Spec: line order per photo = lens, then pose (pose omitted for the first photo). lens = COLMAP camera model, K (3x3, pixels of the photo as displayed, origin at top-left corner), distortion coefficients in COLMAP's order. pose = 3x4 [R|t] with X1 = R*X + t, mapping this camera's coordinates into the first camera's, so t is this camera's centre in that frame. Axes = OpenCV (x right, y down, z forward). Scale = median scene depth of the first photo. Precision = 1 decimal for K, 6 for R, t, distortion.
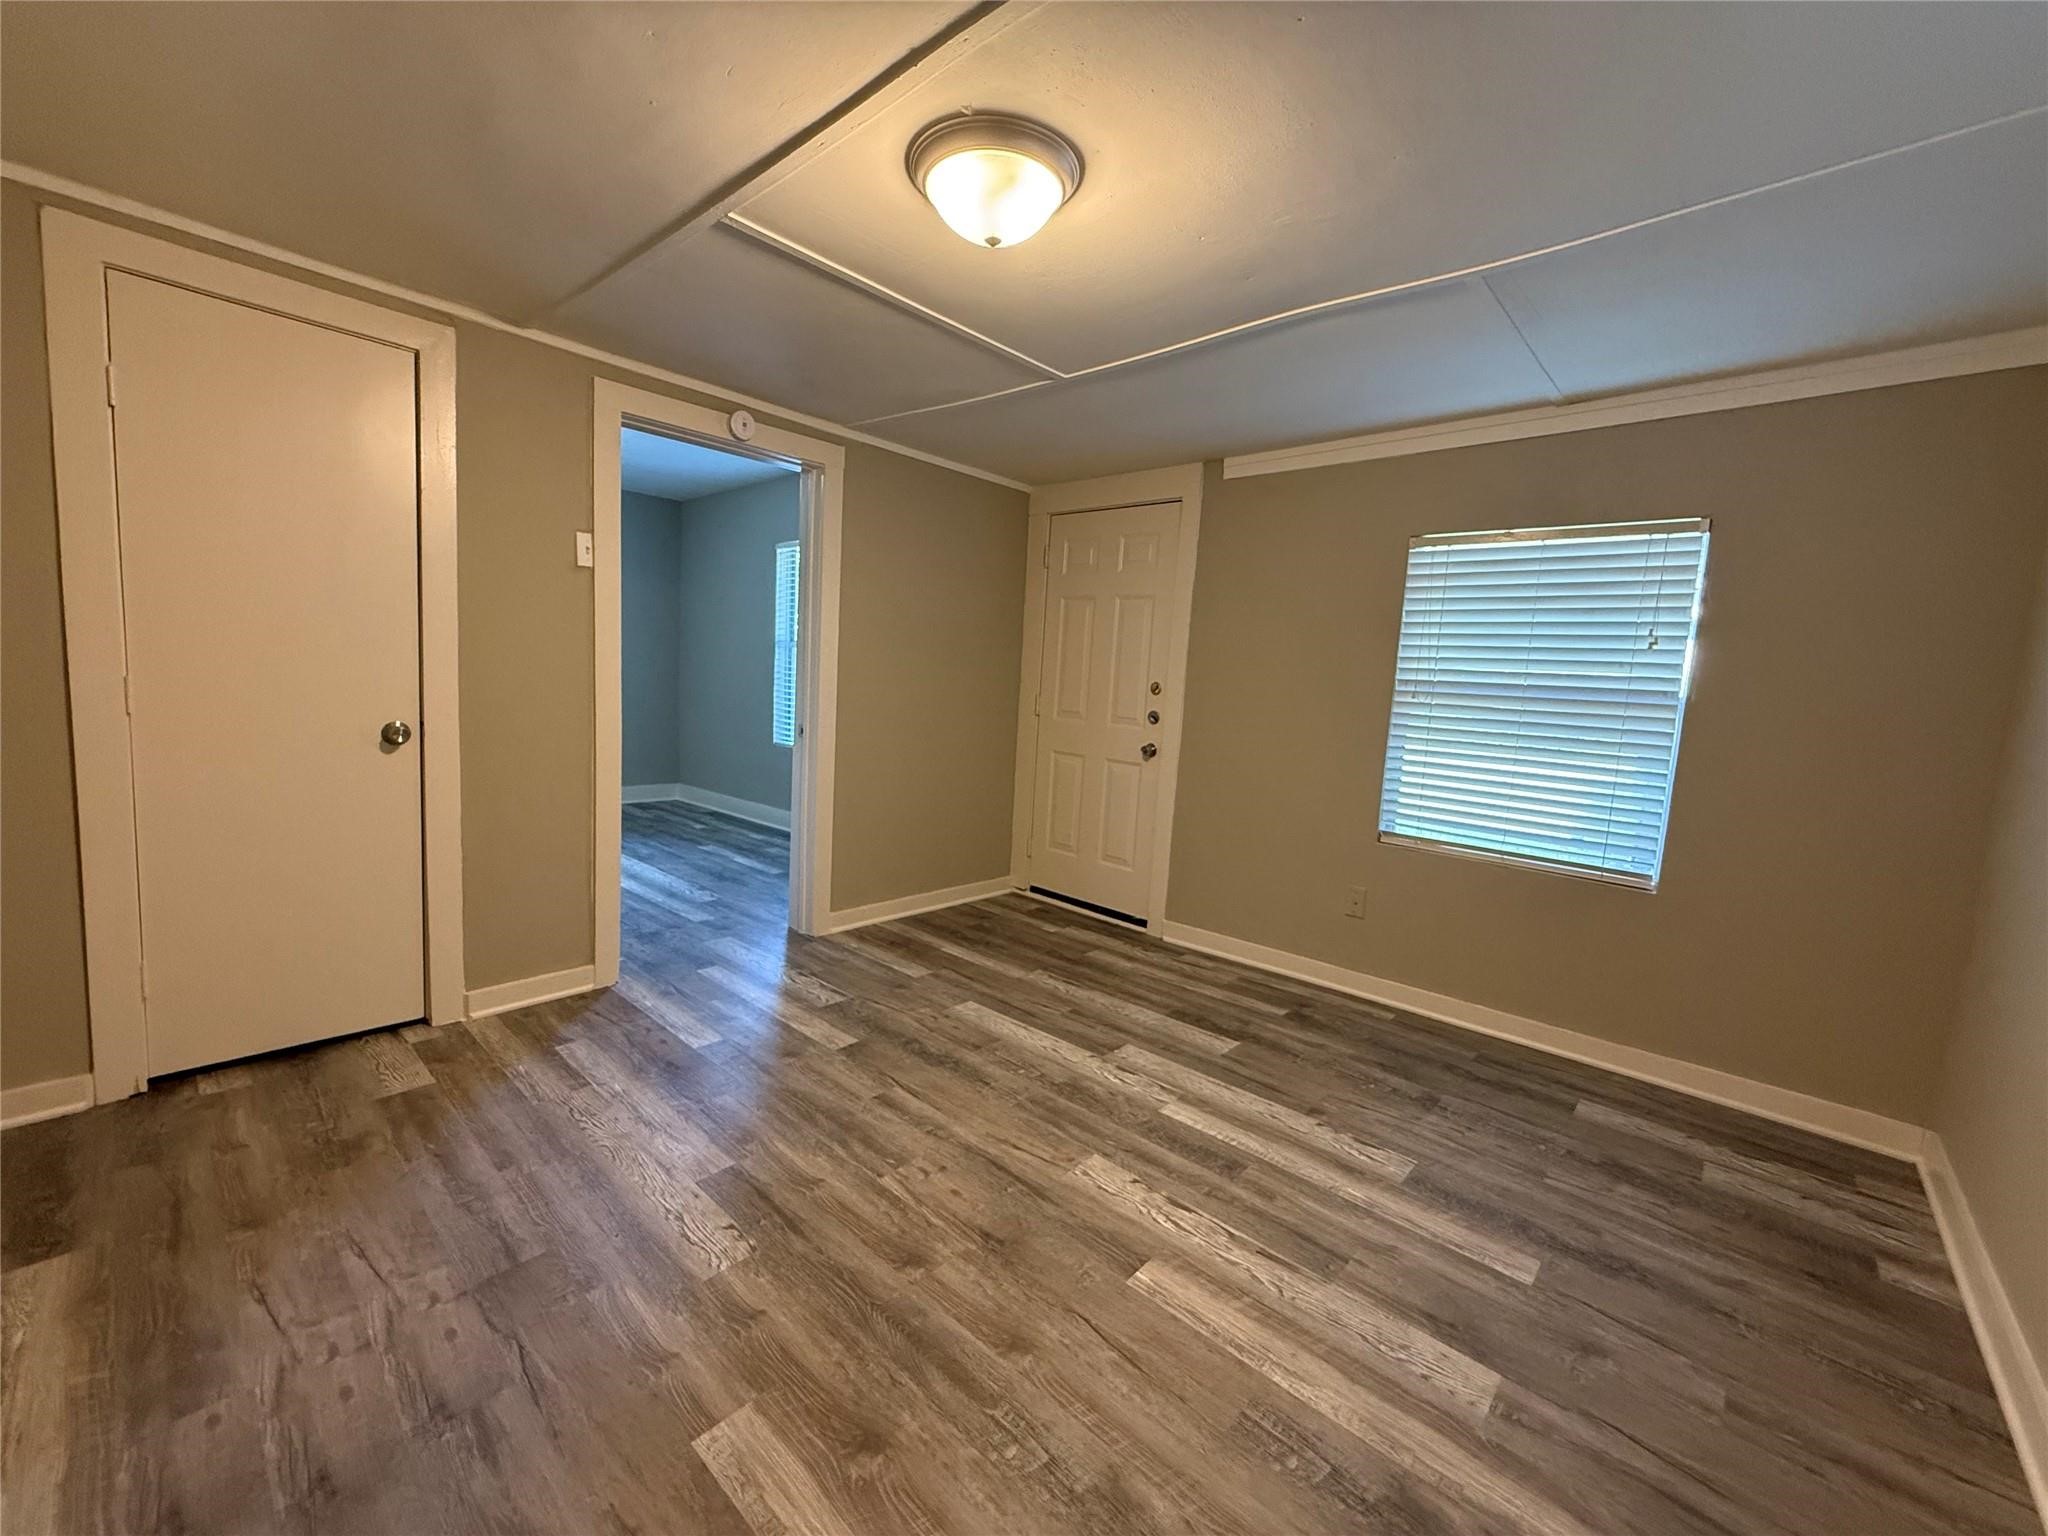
lens RADIAL K [[817.0, 0, 1018.0], [0, 817.0, 751.6], [0, 0, 1]] dist [0.002124, 0.000740]
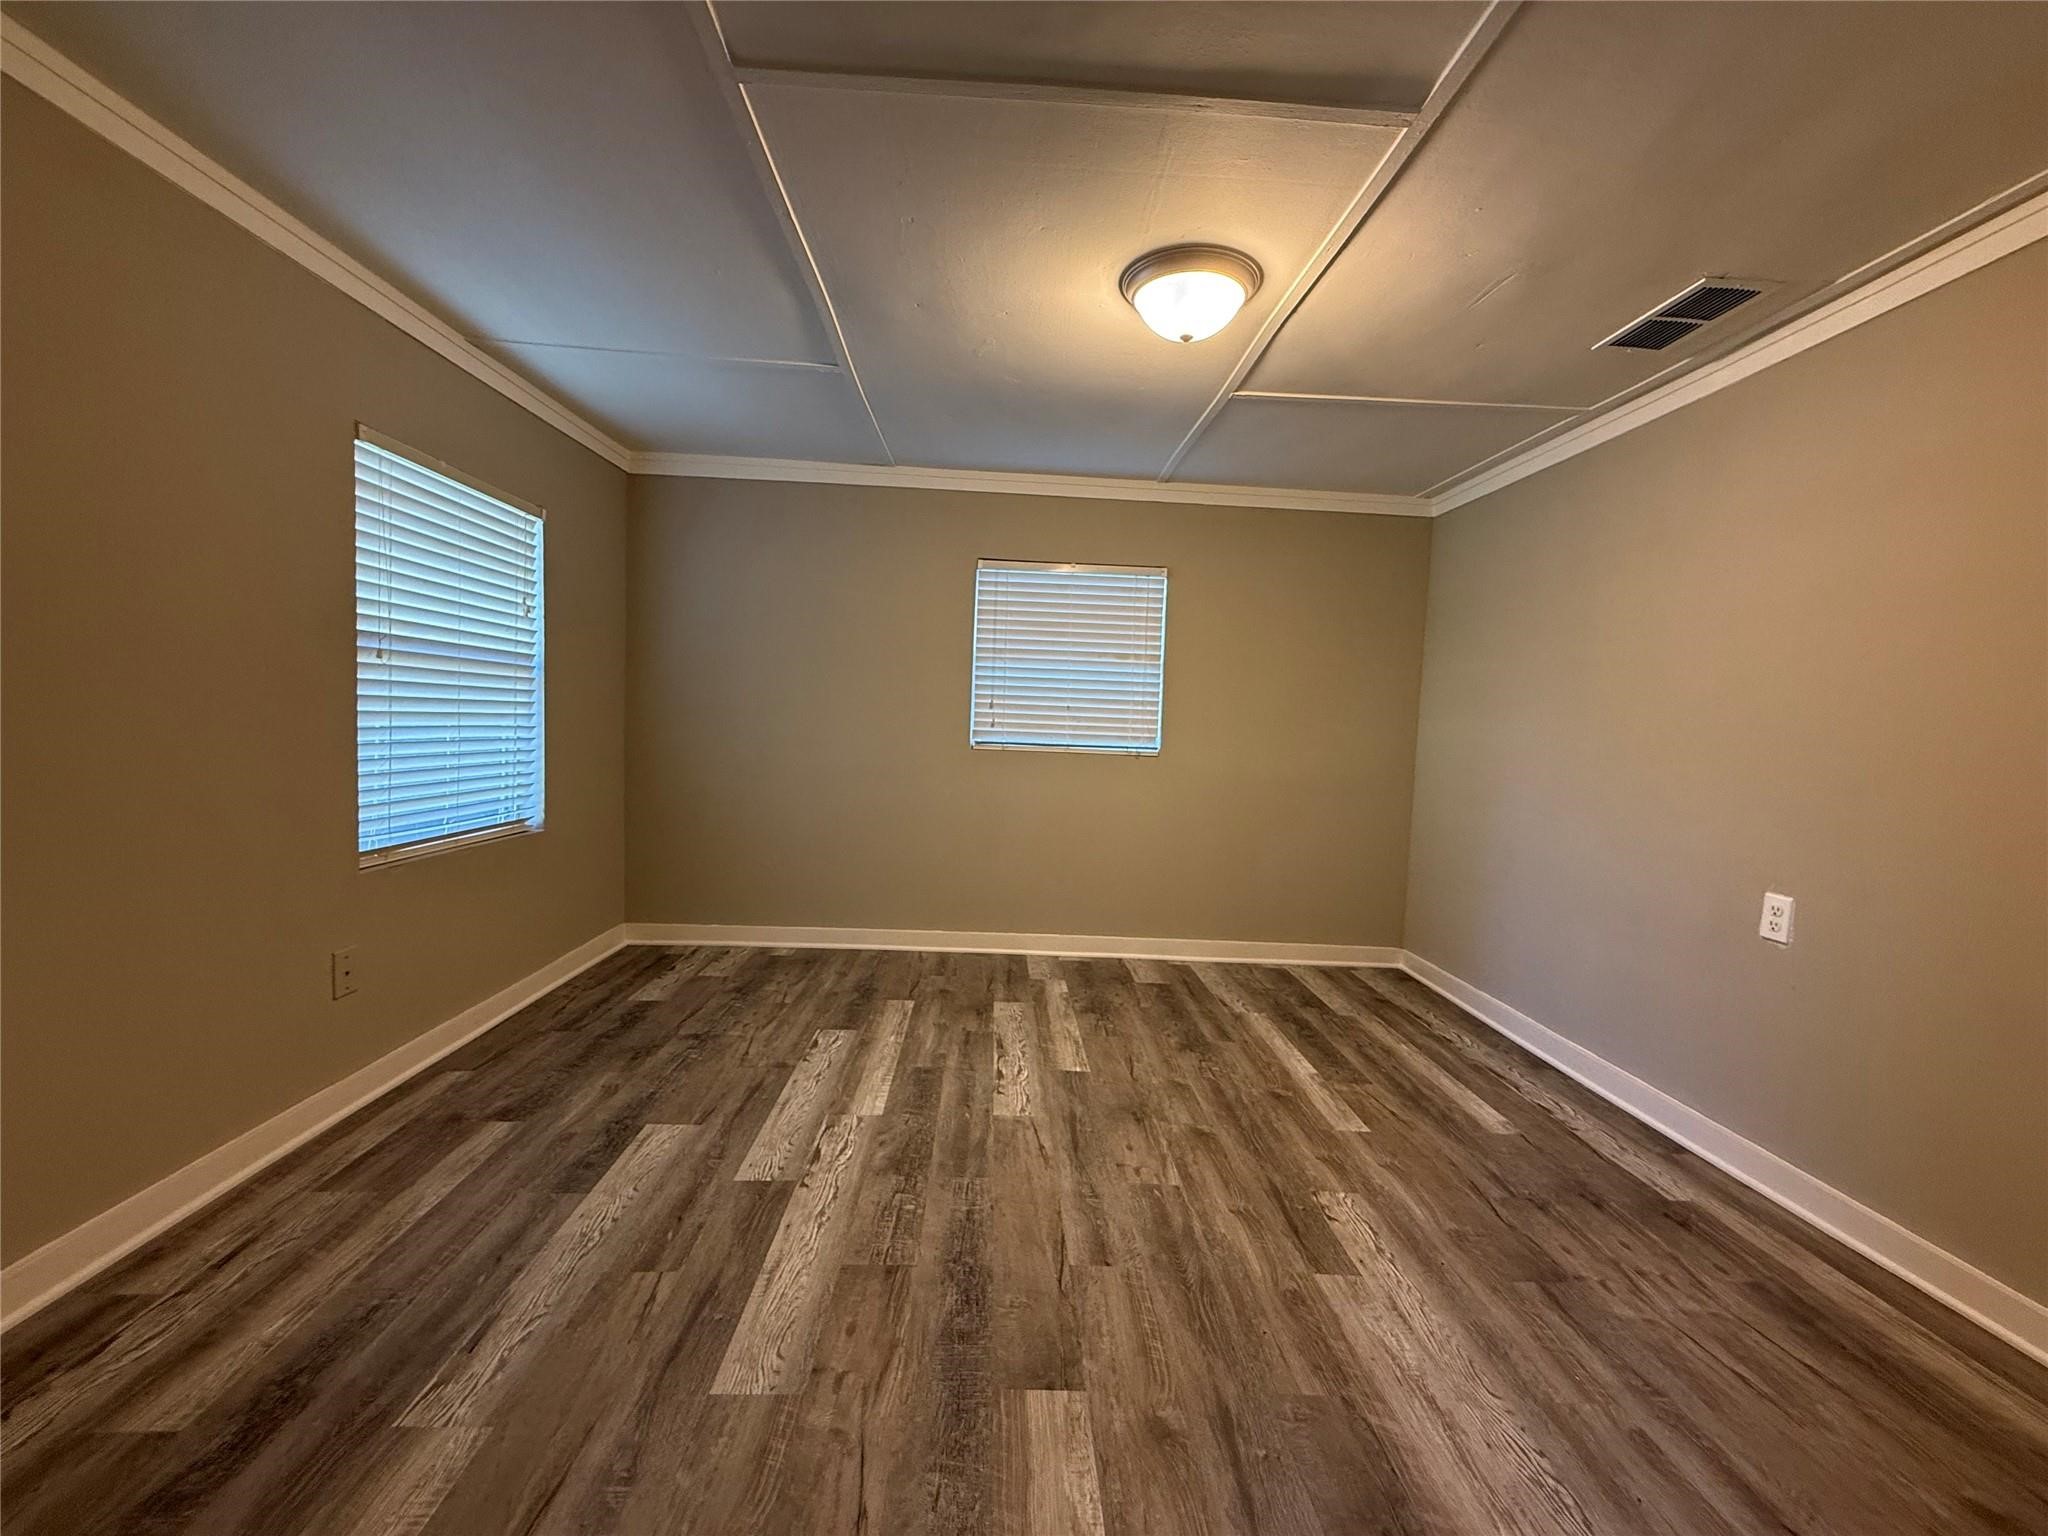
lens RADIAL K [[817.0, 0, 1022.0], [0, 817.0, 753.4], [0, 0, 1]] dist [0.002124, 0.000740]
pose [[-0.694016, -0.111137, 0.711330, -0.644217], [-0.007736, 0.989108, 0.146988, -0.140777], [-0.719918, 0.096509, -0.687316, 1.659503]]
